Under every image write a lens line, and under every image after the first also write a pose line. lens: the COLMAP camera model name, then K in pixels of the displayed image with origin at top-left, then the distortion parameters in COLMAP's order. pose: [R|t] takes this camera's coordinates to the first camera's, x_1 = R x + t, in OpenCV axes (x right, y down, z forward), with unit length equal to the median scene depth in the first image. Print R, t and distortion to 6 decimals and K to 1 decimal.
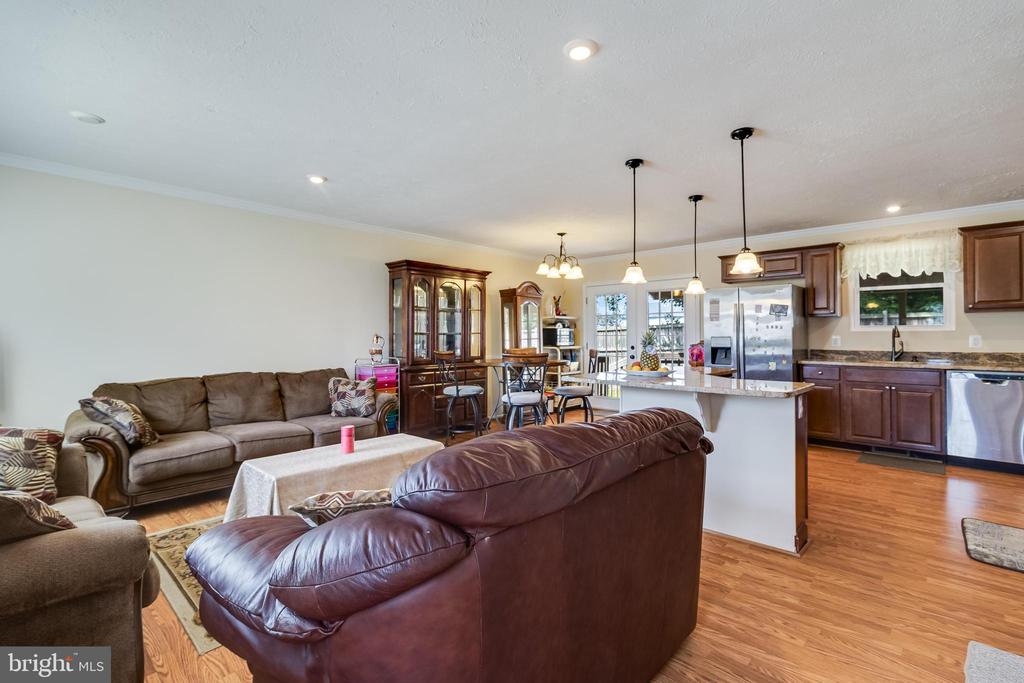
lens RADIAL K [[468.9, 0, 502.3], [0, 468.9, 334.6], [0, 0, 1]] dist [-0.000504, -0.001020]
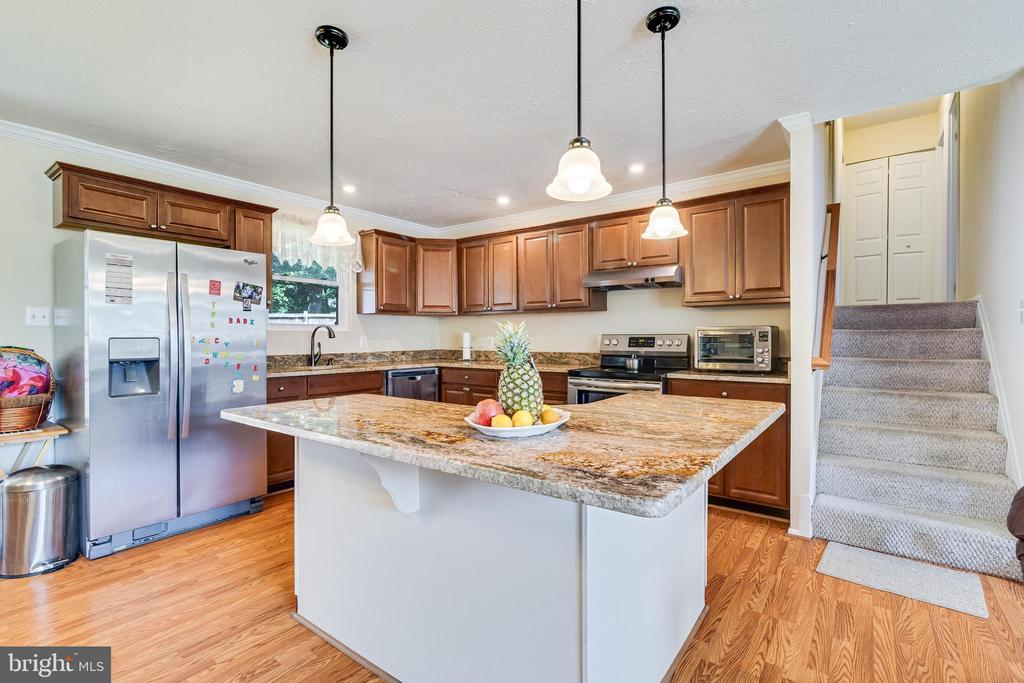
lens RADIAL K [[468.9, 0, 514.9], [0, 468.9, 352.2], [0, 0, 1]] dist [-0.000504, -0.001020]
pose [[-0.128383, -0.031846, 0.991213, -0.061627], [-0.004085, 0.999493, 0.031583, 0.003317], [-0.991716, 0.000005, -0.128448, 0.772059]]
